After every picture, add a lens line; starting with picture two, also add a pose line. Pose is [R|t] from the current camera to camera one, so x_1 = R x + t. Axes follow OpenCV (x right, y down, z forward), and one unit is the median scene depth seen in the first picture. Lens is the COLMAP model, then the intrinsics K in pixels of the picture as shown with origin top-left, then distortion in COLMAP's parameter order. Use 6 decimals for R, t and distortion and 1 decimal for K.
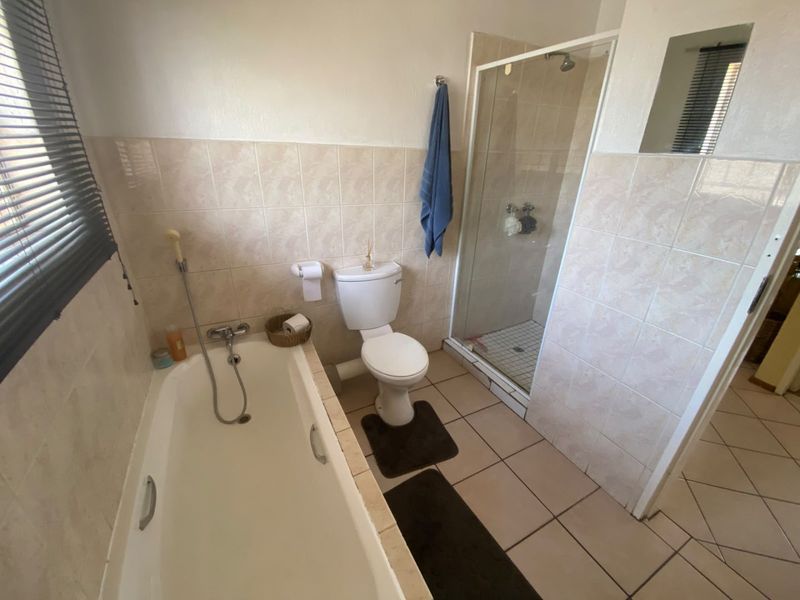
lens RADIAL K [[333.5, 0, 400.0], [0, 333.5, 300.0], [0, 0, 1]] dist [0.100728, 0.000007]
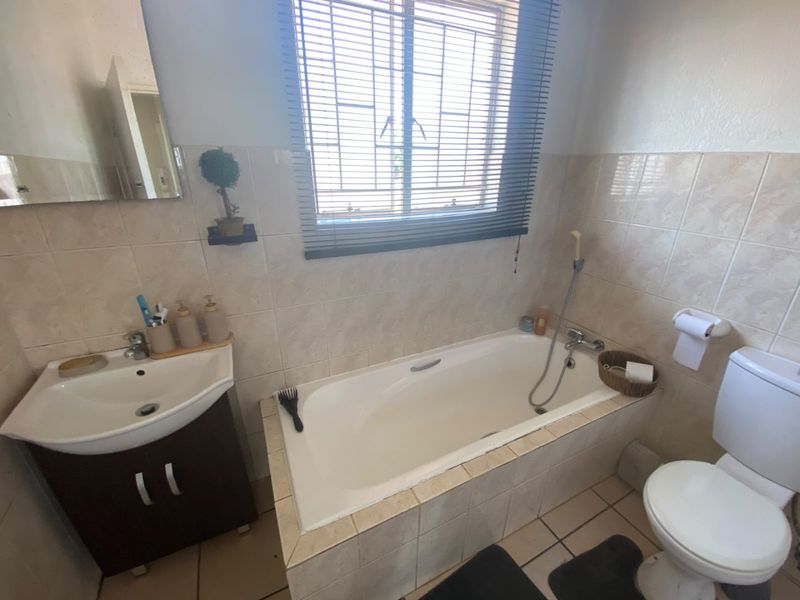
lens RADIAL K [[344.1, 0, 400.0], [0, 344.1, 300.0], [0, 0, 1]] dist [0.001252, -0.000019]
pose [[-0.004142, 0.361543, -0.932346, 0.422059], [-0.419144, 0.845874, 0.329873, -0.115172], [0.907910, 0.392153, 0.148035, 0.315580]]
